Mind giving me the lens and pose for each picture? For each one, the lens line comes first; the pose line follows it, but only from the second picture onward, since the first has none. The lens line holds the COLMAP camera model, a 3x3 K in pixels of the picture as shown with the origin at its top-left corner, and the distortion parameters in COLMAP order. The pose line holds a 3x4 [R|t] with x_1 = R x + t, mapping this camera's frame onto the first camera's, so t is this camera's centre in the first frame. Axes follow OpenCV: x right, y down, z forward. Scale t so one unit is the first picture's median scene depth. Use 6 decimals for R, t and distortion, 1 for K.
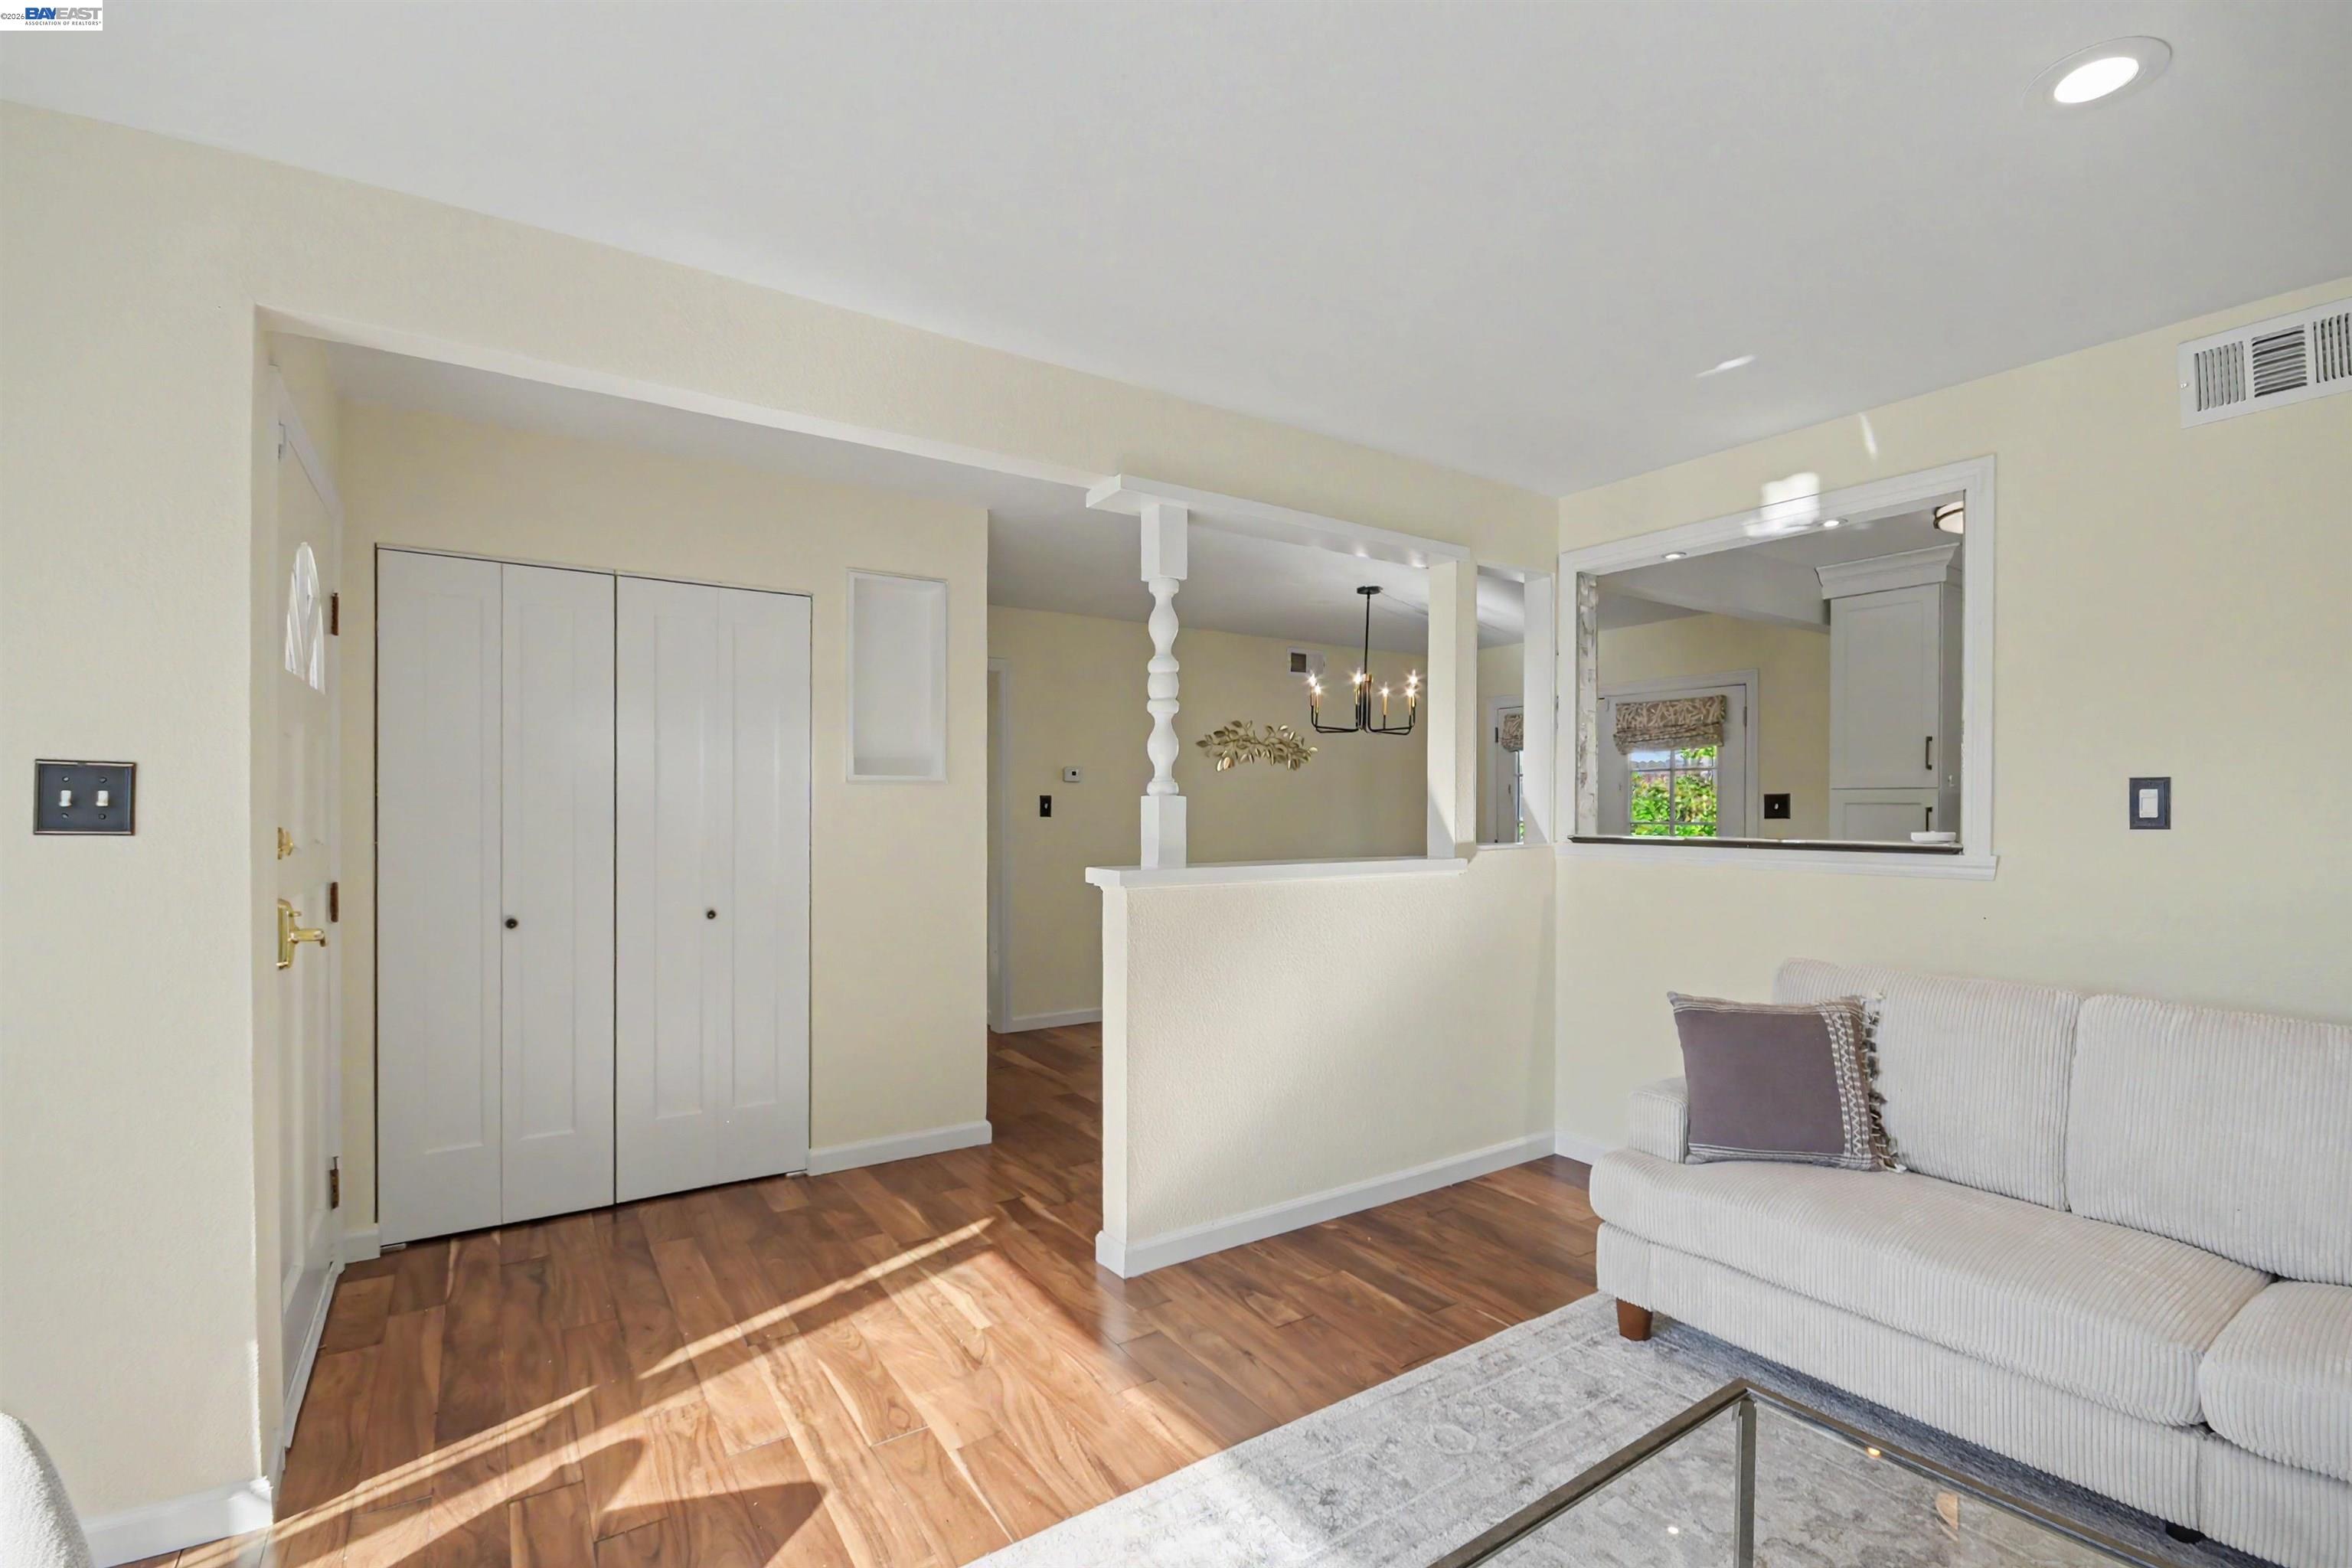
lens RADIAL K [[1052.3, 0, 1190.3], [0, 1052.3, 808.9], [0, 0, 1]] dist [0.000283, -0.003020]
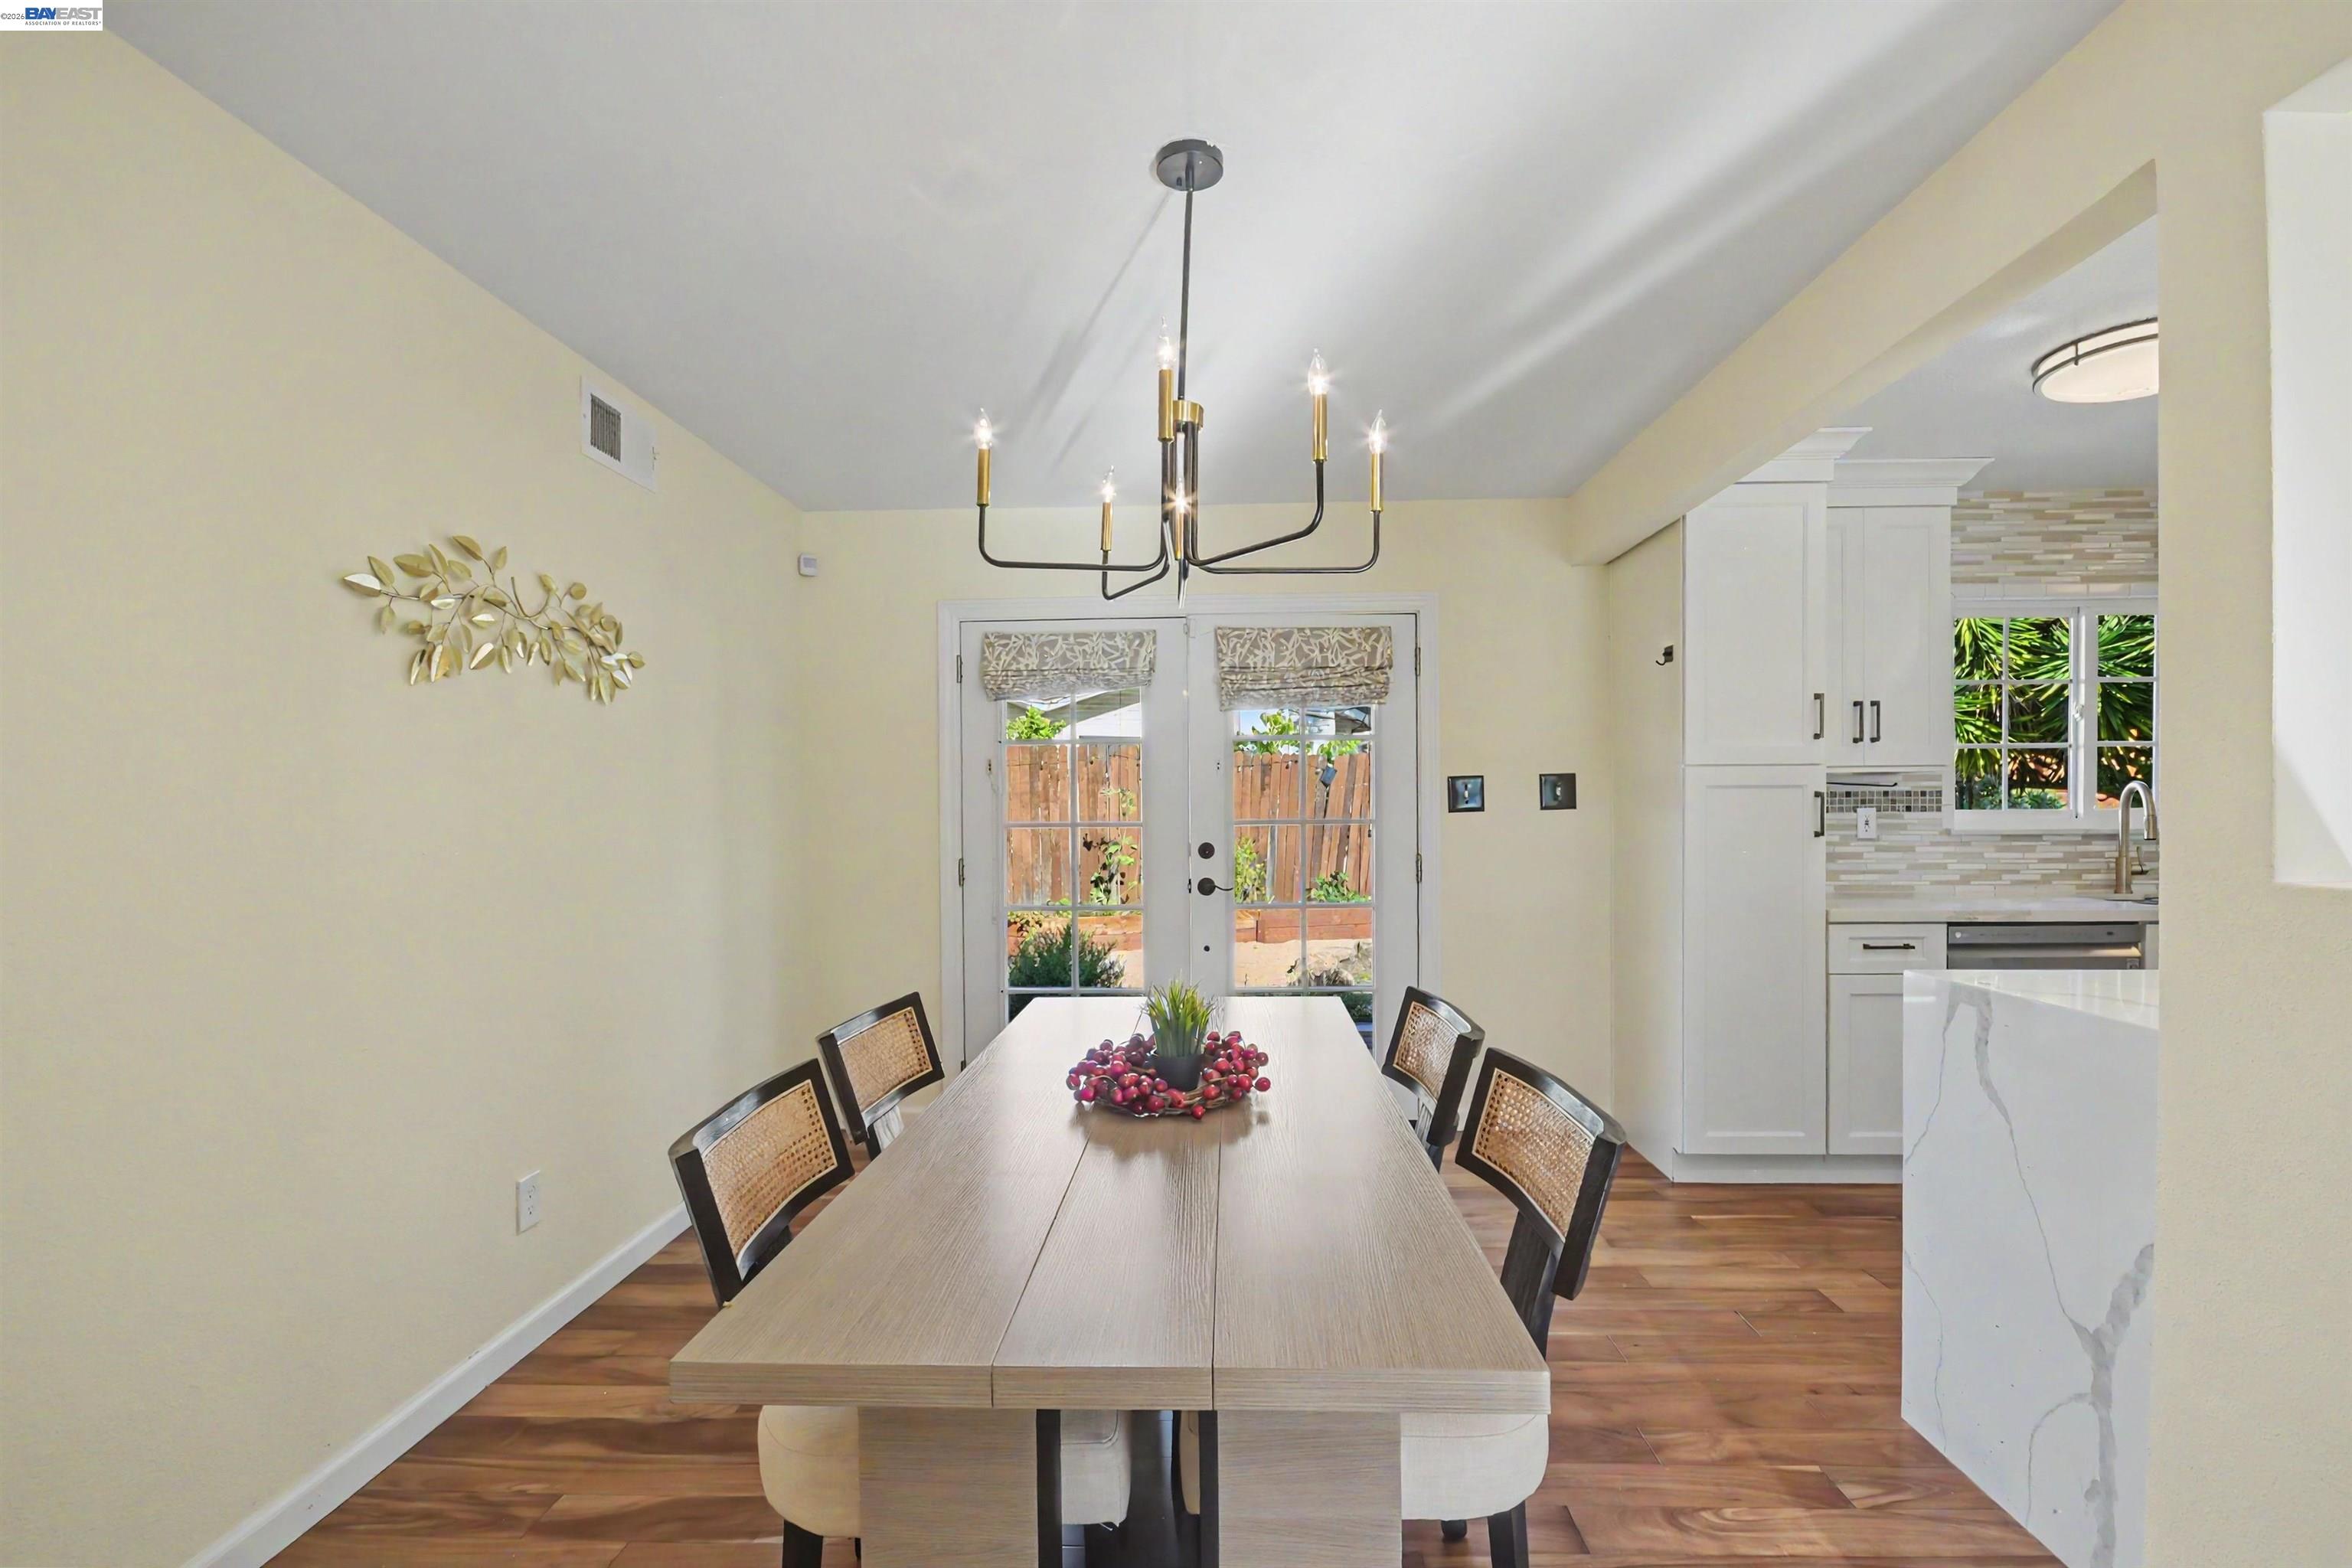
lens RADIAL K [[1052.3, 0, 1189.9], [0, 1052.3, 812.3], [0, 0, 1]] dist [0.000283, -0.003020]
pose [[0.587258, -0.011829, 0.809313, -0.091602], [0.009325, 0.999926, 0.007848, 0.001867], [-0.809346, 0.002938, 0.587325, 0.631465]]
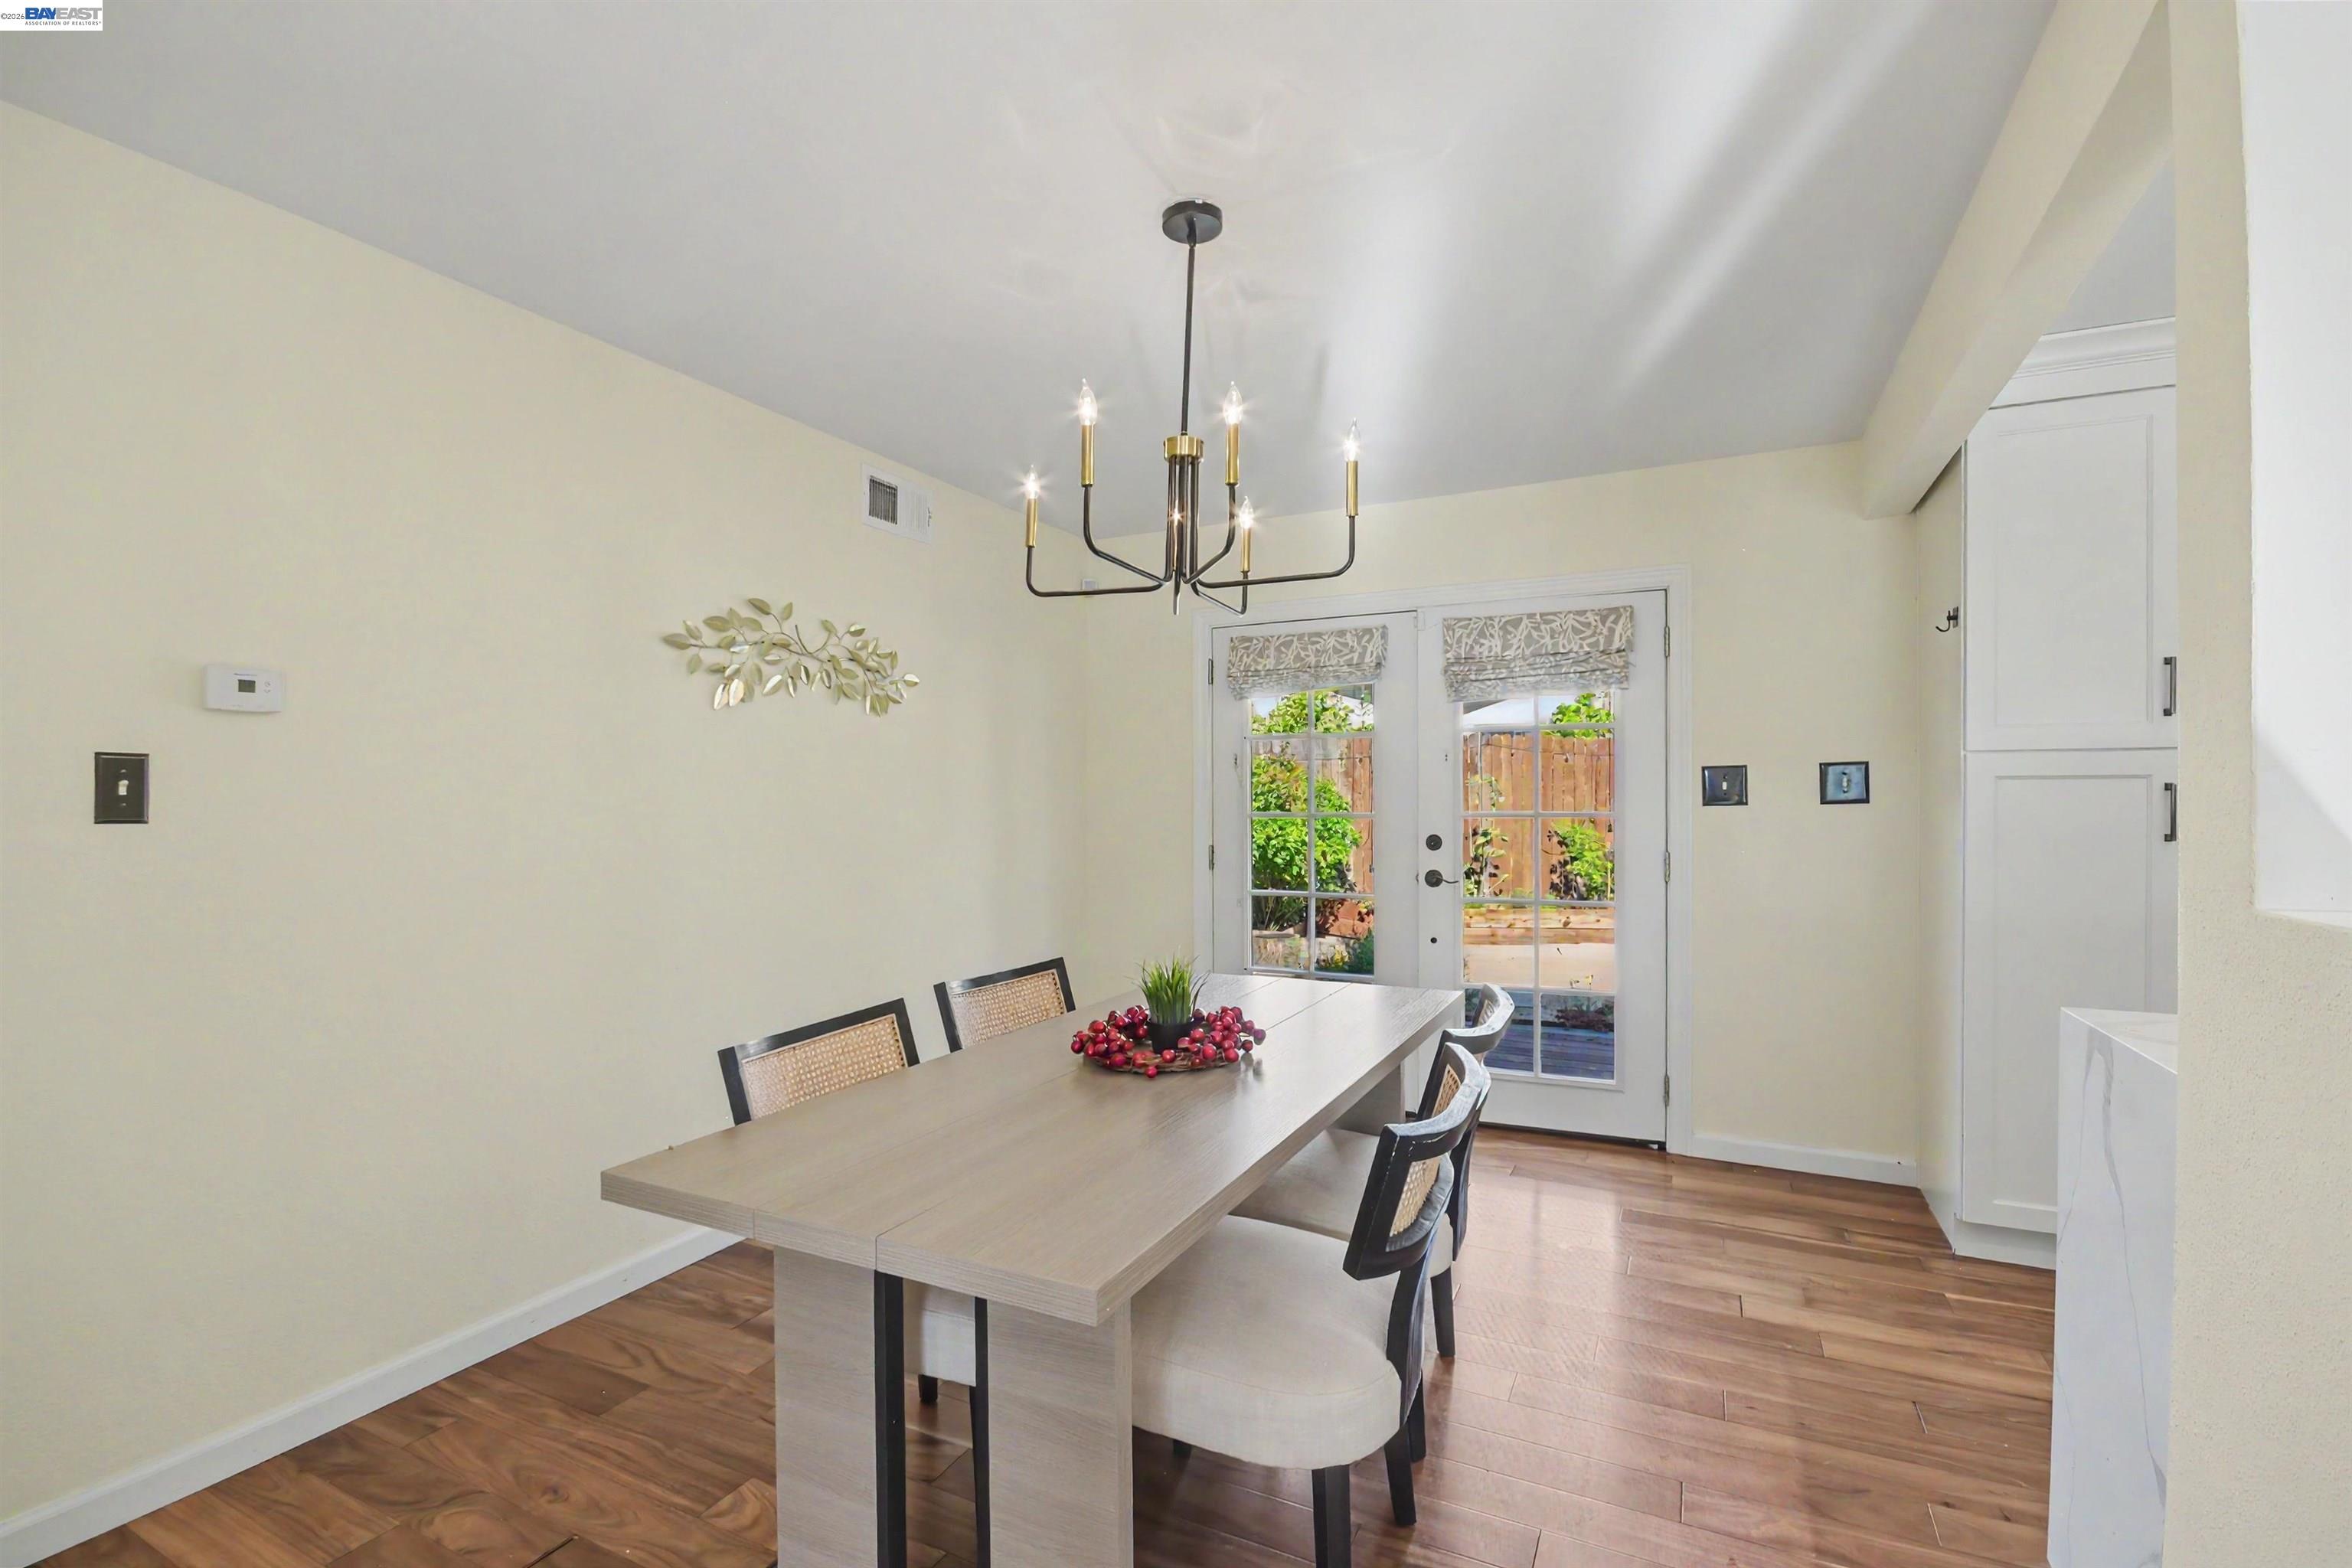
lens RADIAL K [[1052.3, 0, 1193.6], [0, 1052.3, 799.3], [0, 0, 1]] dist [0.000283, -0.003020]
pose [[0.867860, -0.006403, 0.496767, -0.018491], [0.006074, 0.999979, 0.002277, 0.001543], [-0.496771, 0.001041, 0.867881, 0.526365]]
